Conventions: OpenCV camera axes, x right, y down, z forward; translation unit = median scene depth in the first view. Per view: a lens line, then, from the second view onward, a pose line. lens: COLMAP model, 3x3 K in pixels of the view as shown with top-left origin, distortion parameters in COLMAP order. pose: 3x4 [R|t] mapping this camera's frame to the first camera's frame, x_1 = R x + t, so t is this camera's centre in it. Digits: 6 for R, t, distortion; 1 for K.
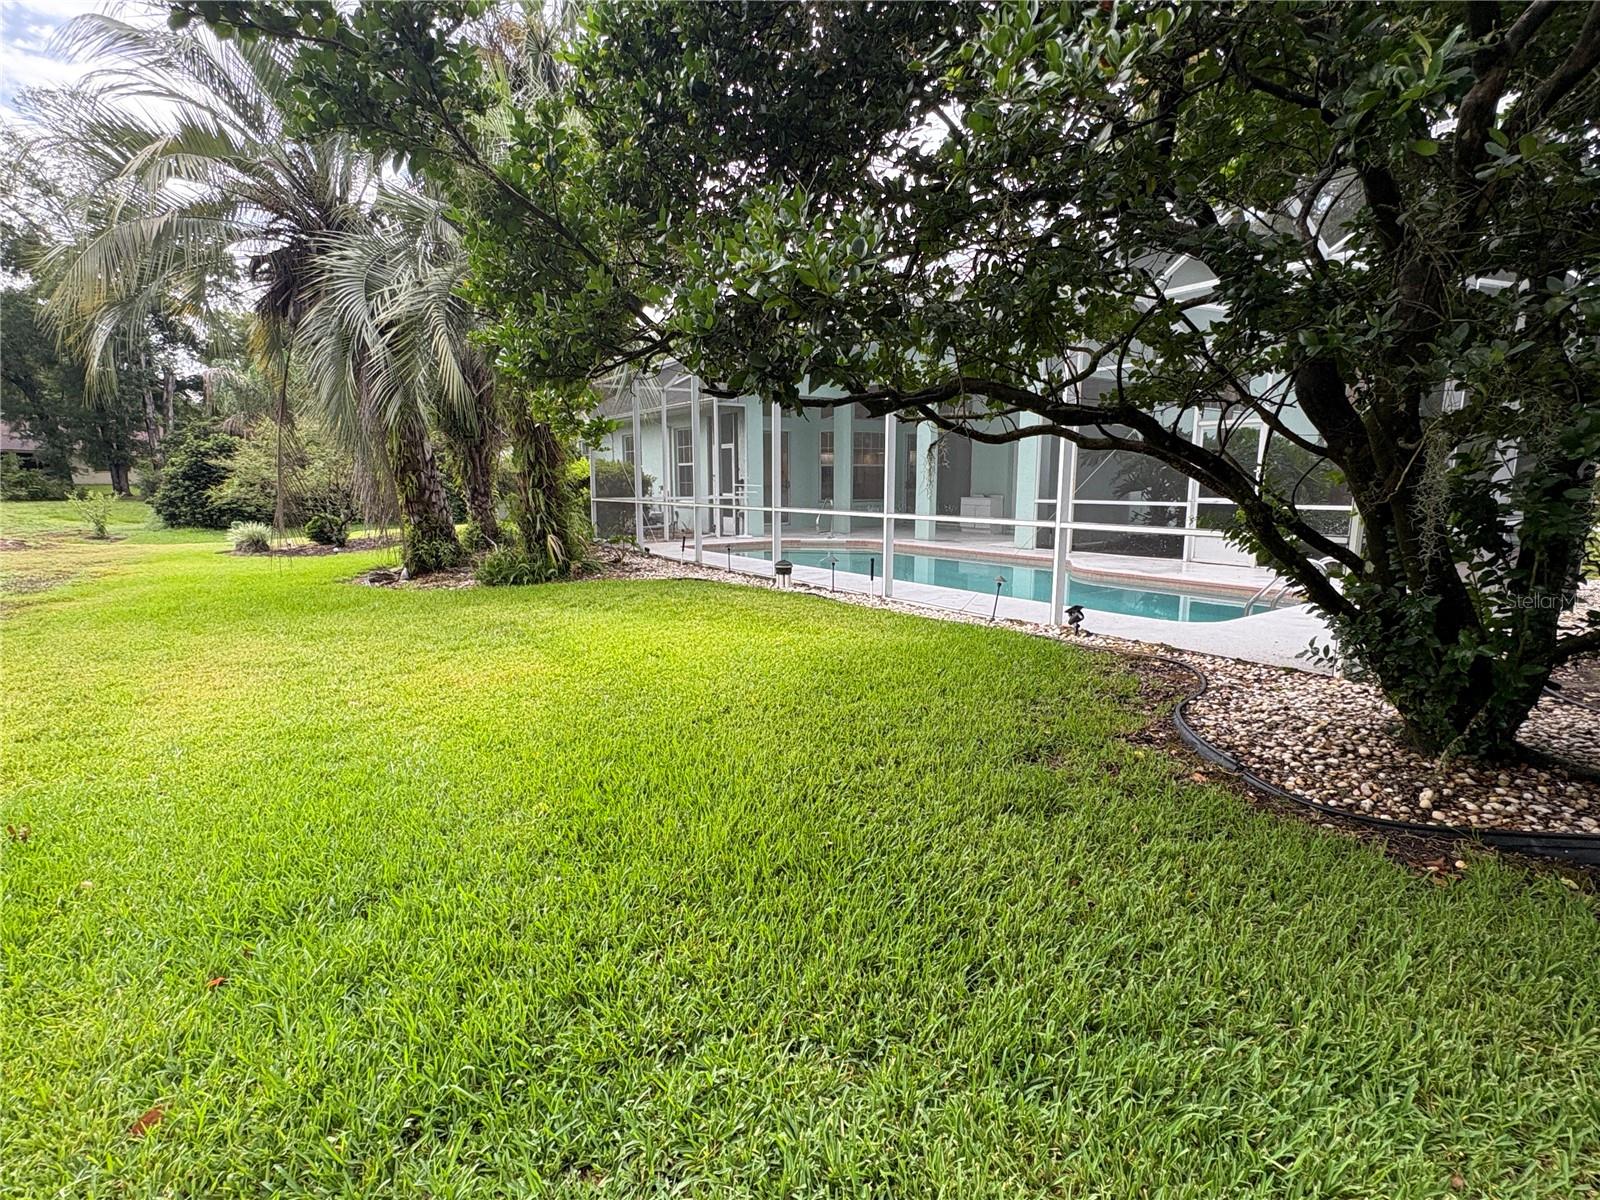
lens RADIAL K [[762.5, 0, 800.0], [0, 762.5, 600.0], [0, 0, 1]] dist [-0.000207, 0.000409]
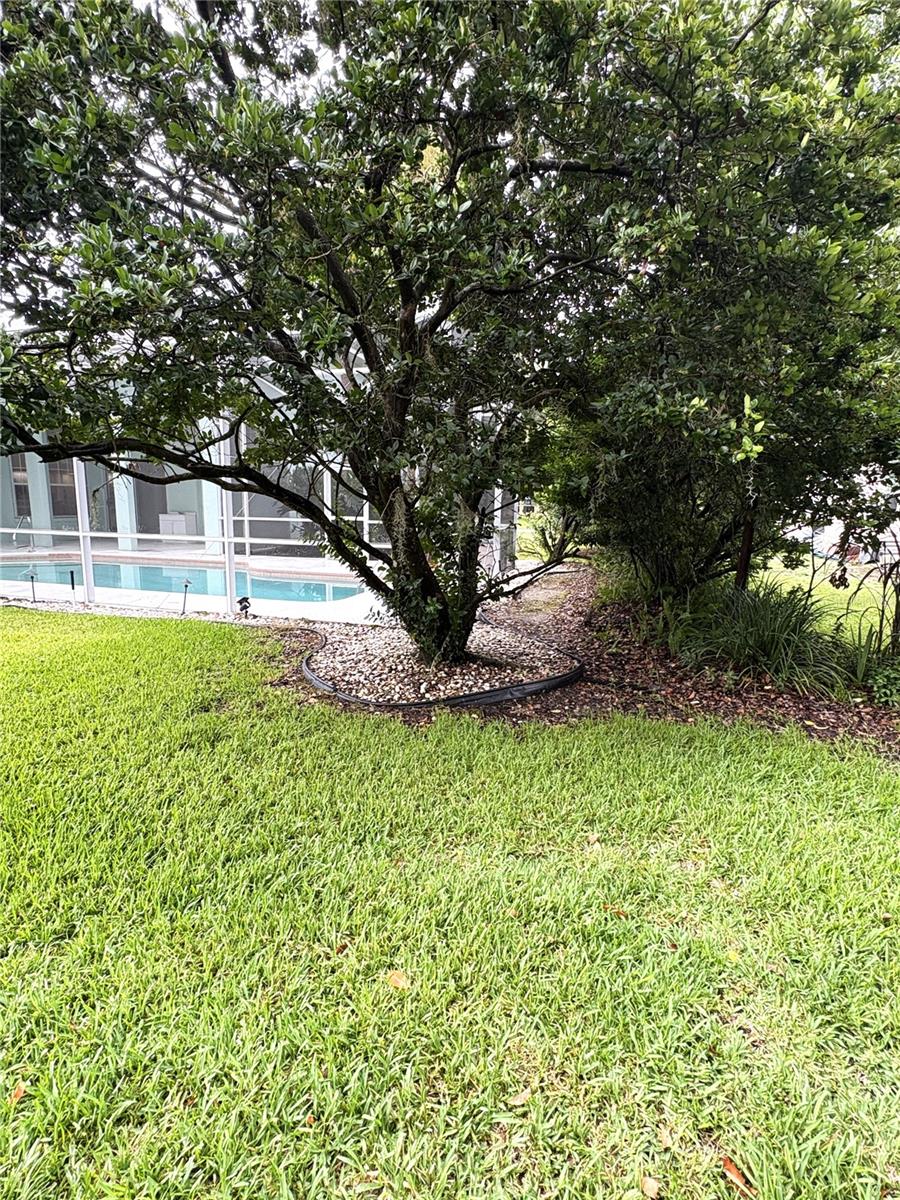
lens RADIAL K [[588.7, 0, 450.0], [0, 588.7, 600.0], [0, 0, 1]] dist [-0.001480, 0.000029]
pose [[0.795260, -0.086603, 0.600051, 0.025386], [0.077357, 0.996150, 0.041247, -0.005484], [-0.601313, 0.013617, 0.798898, -0.148708]]
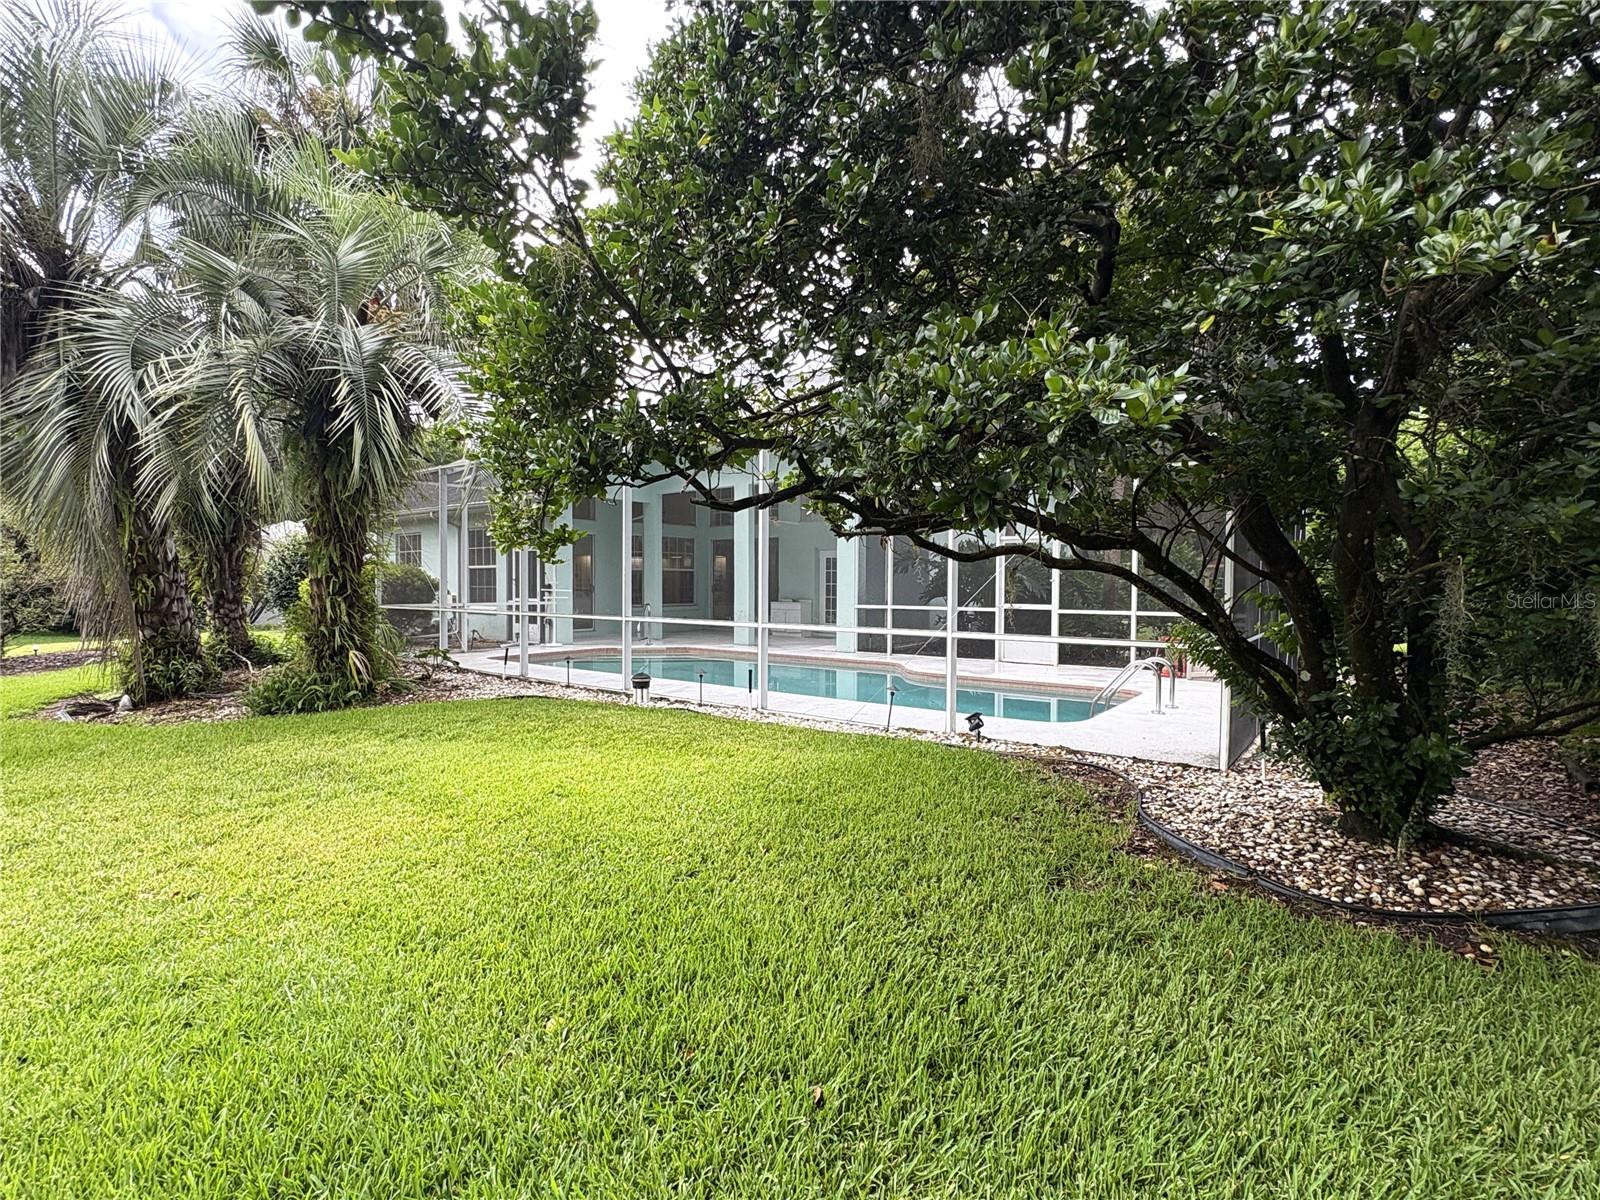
lens RADIAL K [[762.5, 0, 800.0], [0, 762.5, 600.0], [0, 0, 1]] dist [-0.000207, 0.000409]
pose [[0.954673, -0.001594, 0.297653, -0.294127], [0.040909, 0.991199, -0.125900, -0.040354], [-0.294833, 0.132370, 0.946336, 0.124050]]
